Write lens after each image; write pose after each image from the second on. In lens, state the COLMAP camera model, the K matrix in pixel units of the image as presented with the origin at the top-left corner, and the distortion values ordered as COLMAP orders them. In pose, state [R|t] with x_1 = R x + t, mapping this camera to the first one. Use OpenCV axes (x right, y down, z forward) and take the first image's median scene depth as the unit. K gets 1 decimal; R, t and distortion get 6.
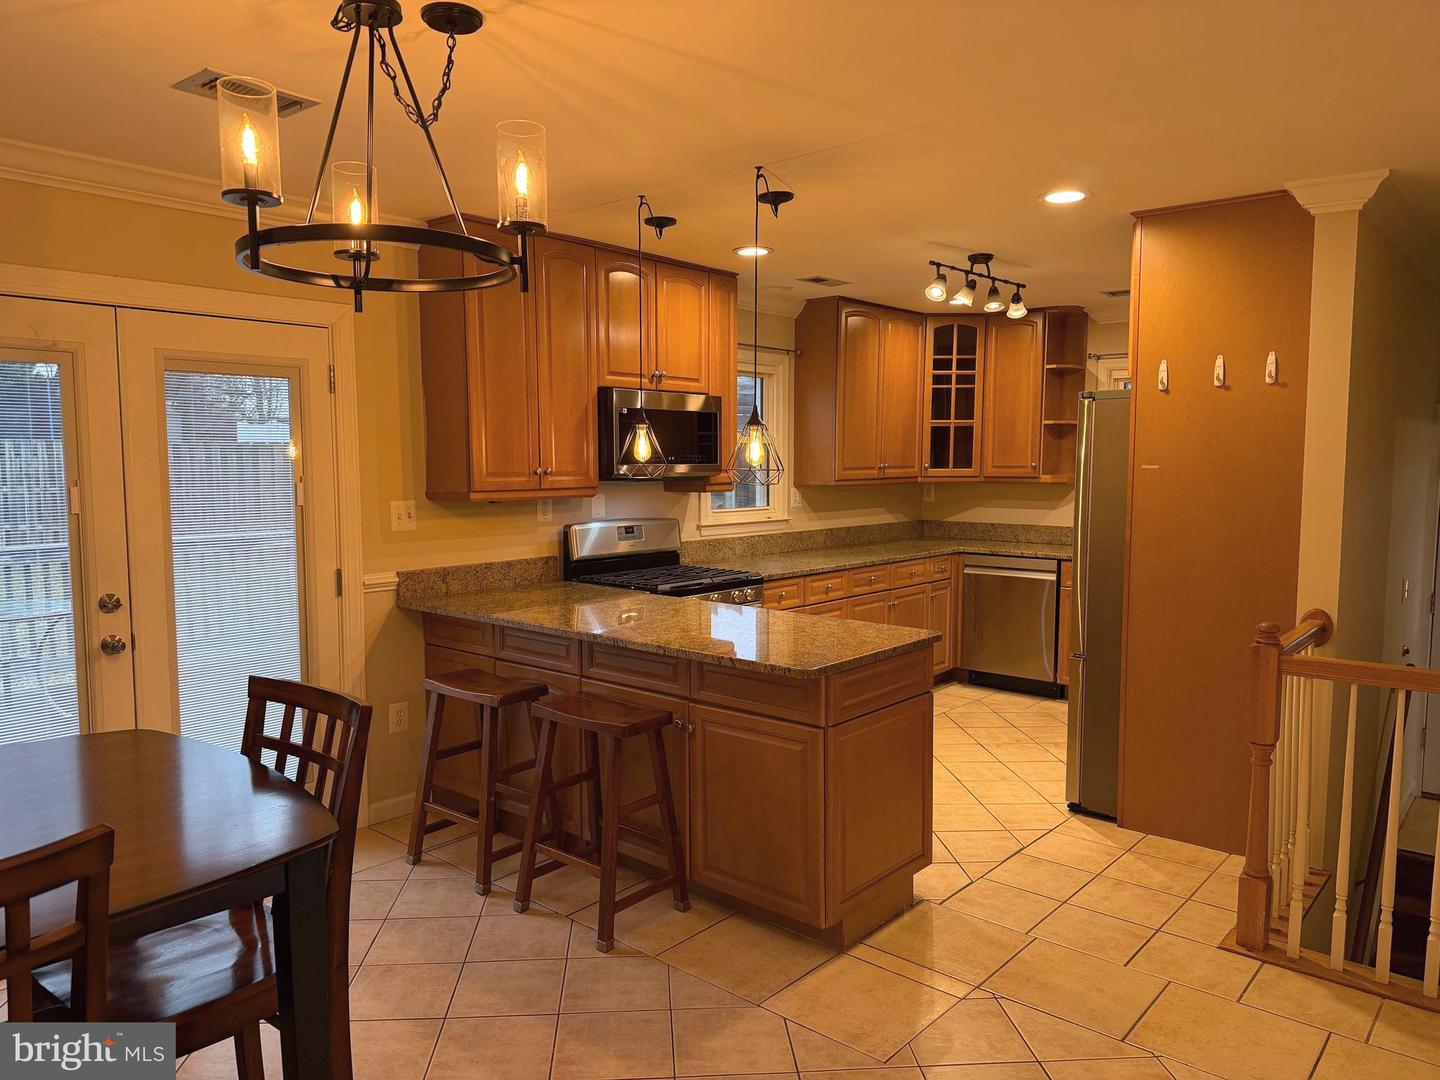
lens RADIAL K [[1010.7, 0, 720.0], [0, 1010.7, 540.0], [0, 0, 1]] dist [0.121730, 0.000323]
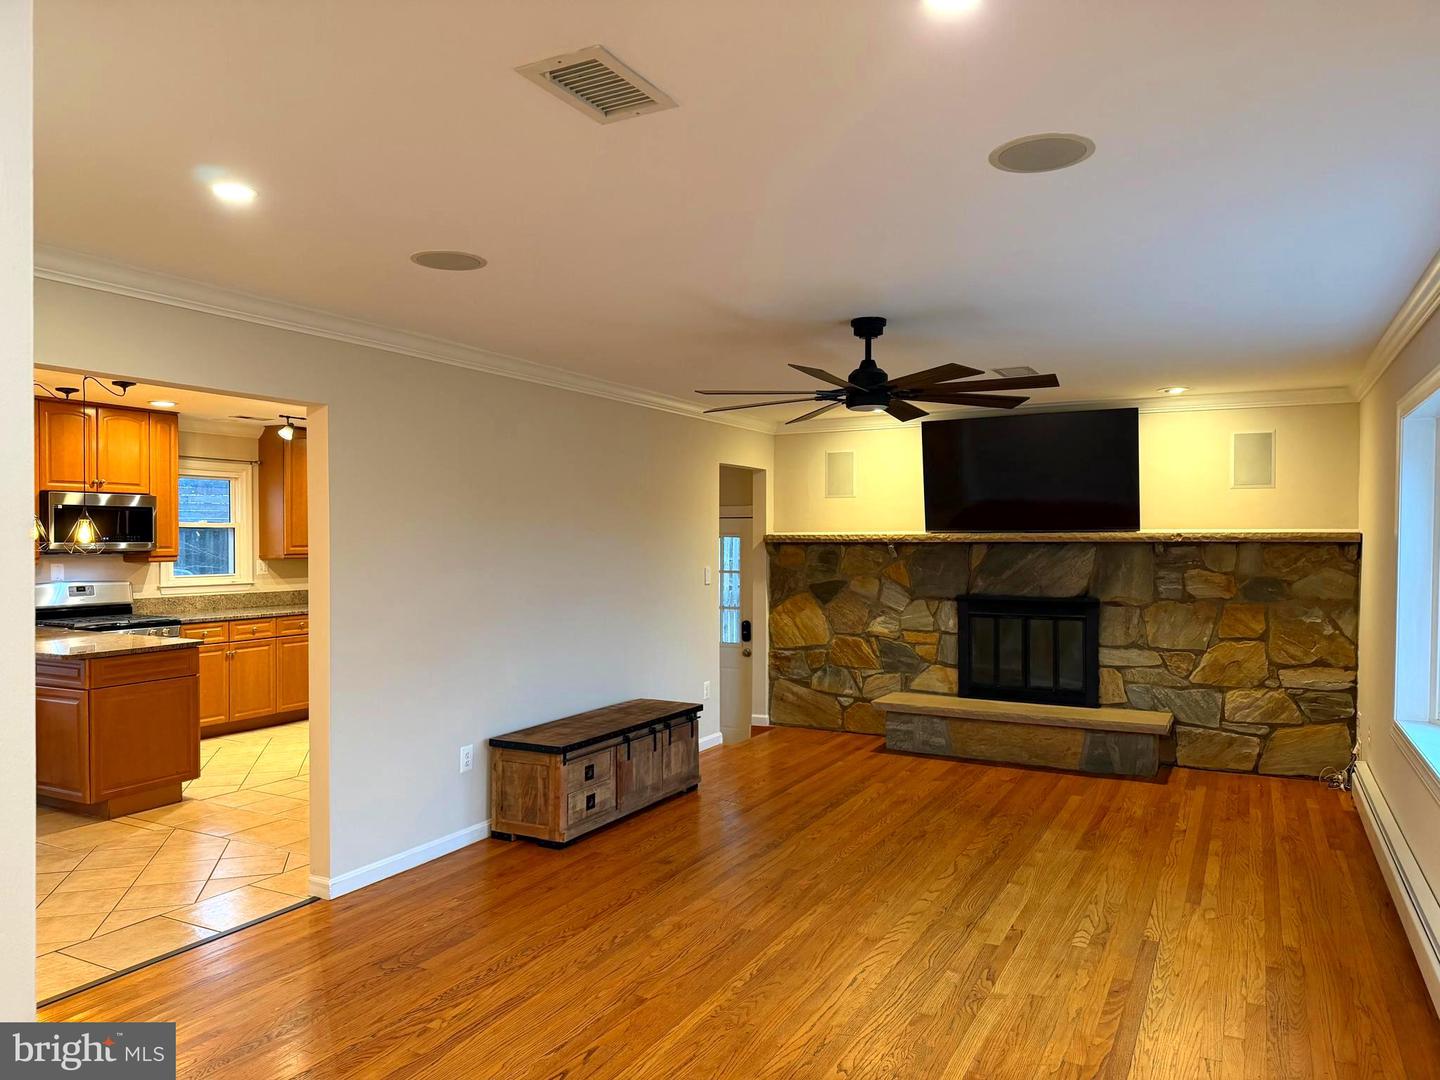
lens RADIAL K [[1026.0, 0, 720.0], [0, 1026.0, 540.0], [0, 0, 1]] dist [0.003507, 0.002029]
pose [[0.974321, 0.001258, 0.225160, 0.457080], [0.016089, 0.997039, -0.075193, 0.044276], [-0.224588, 0.076885, 0.971416, -0.604284]]
